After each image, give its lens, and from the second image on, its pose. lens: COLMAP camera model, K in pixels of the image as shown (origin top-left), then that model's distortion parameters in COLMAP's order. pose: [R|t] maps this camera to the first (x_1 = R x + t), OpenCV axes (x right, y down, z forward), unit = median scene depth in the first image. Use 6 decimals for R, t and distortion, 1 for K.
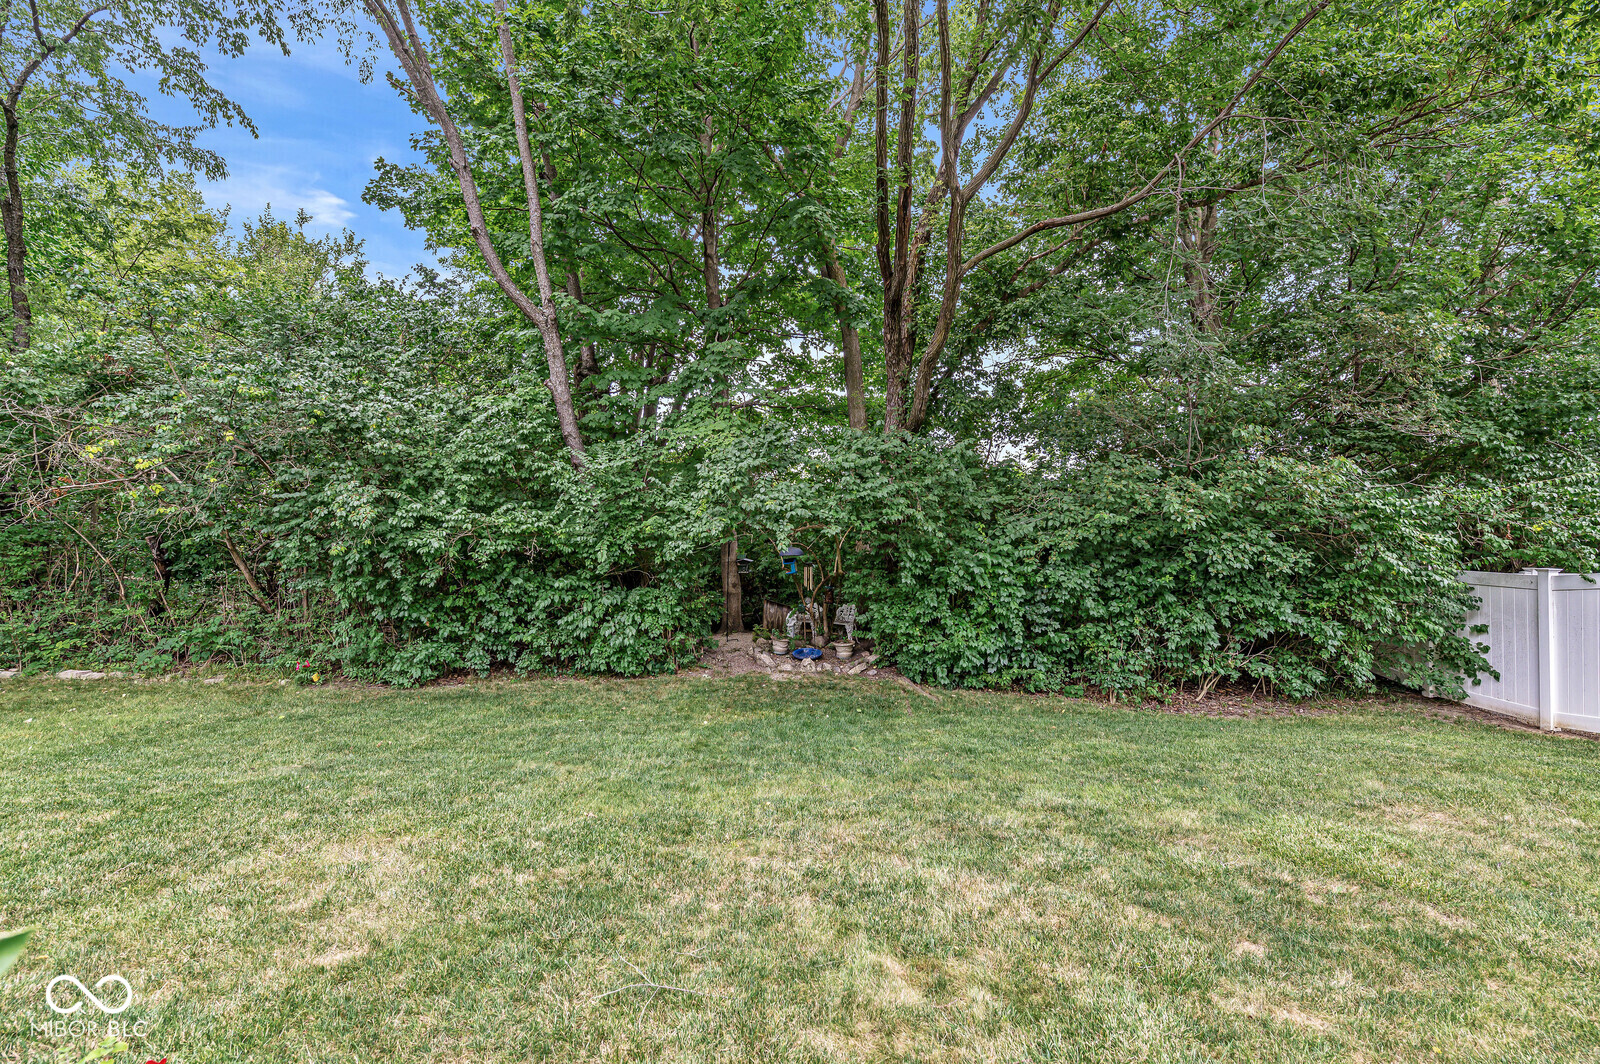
lens RADIAL K [[678.2, 0, 803.6], [0, 678.2, 522.4], [0, 0, 1]] dist [-0.008896, 0.000018]
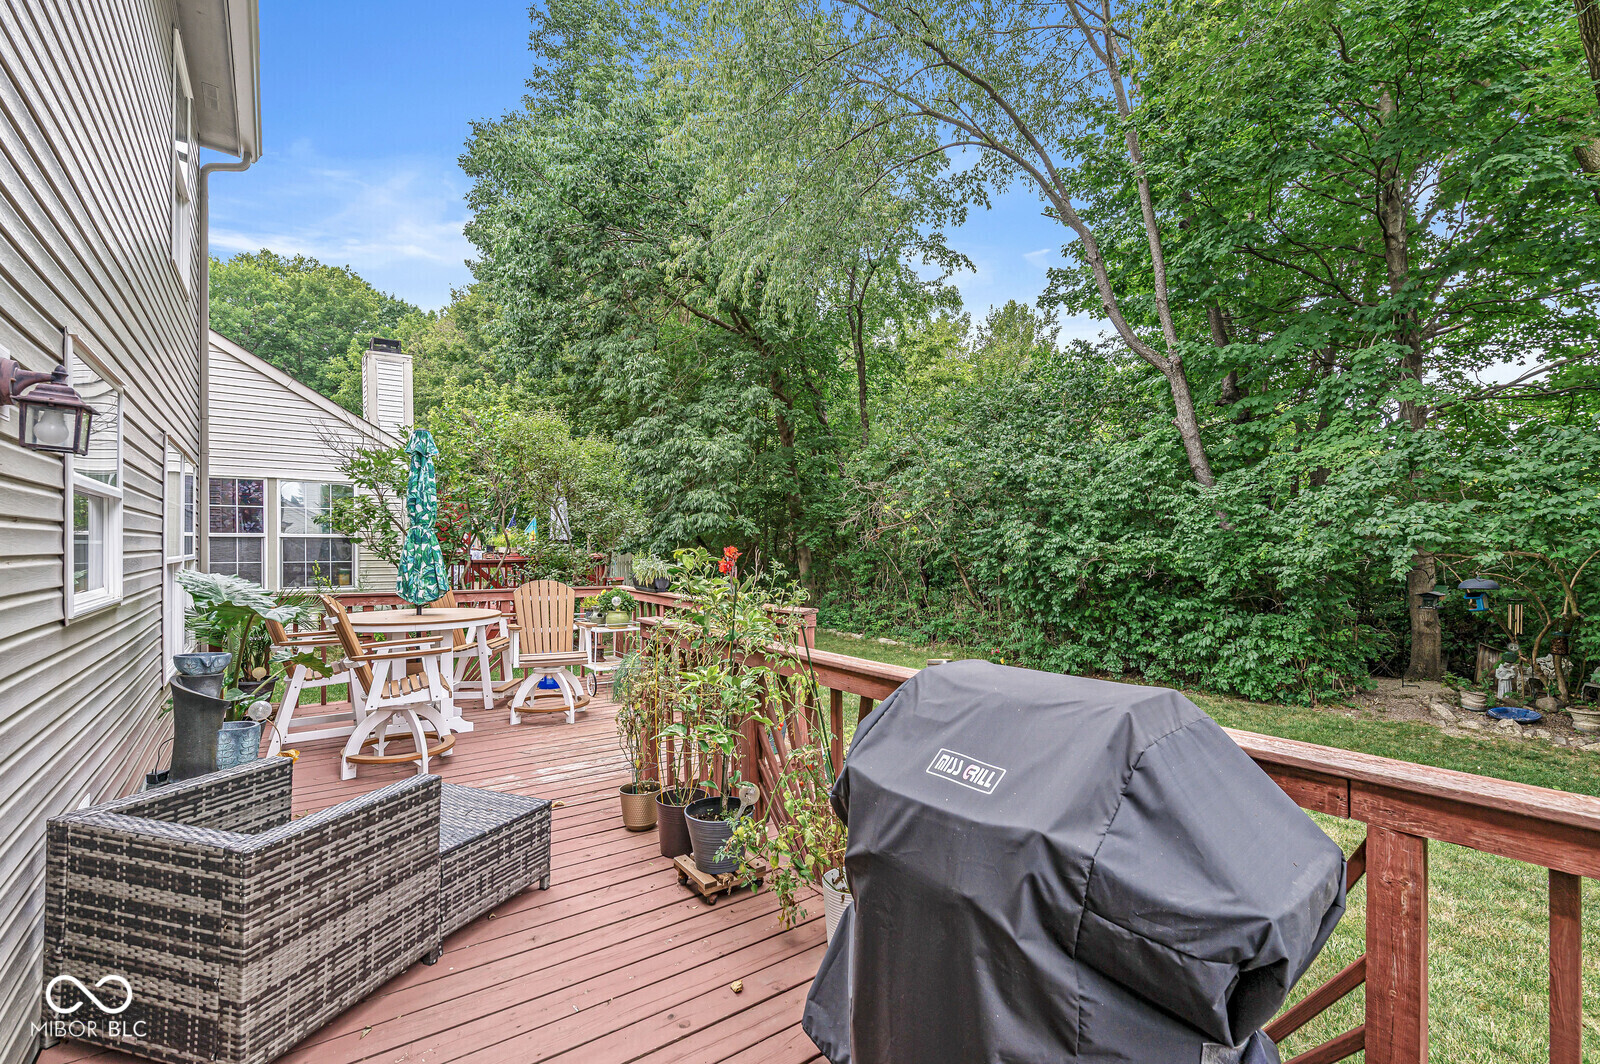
lens RADIAL K [[711.9, 0, 800.9], [0, 711.9, 515.4], [0, 0, 1]] dist [0.002034, -0.000125]
pose [[0.567331, -0.041513, -0.822443, 0.251146], [0.003202, 0.998832, -0.048208, -0.000389], [0.823484, 0.024716, 0.566801, -0.175605]]
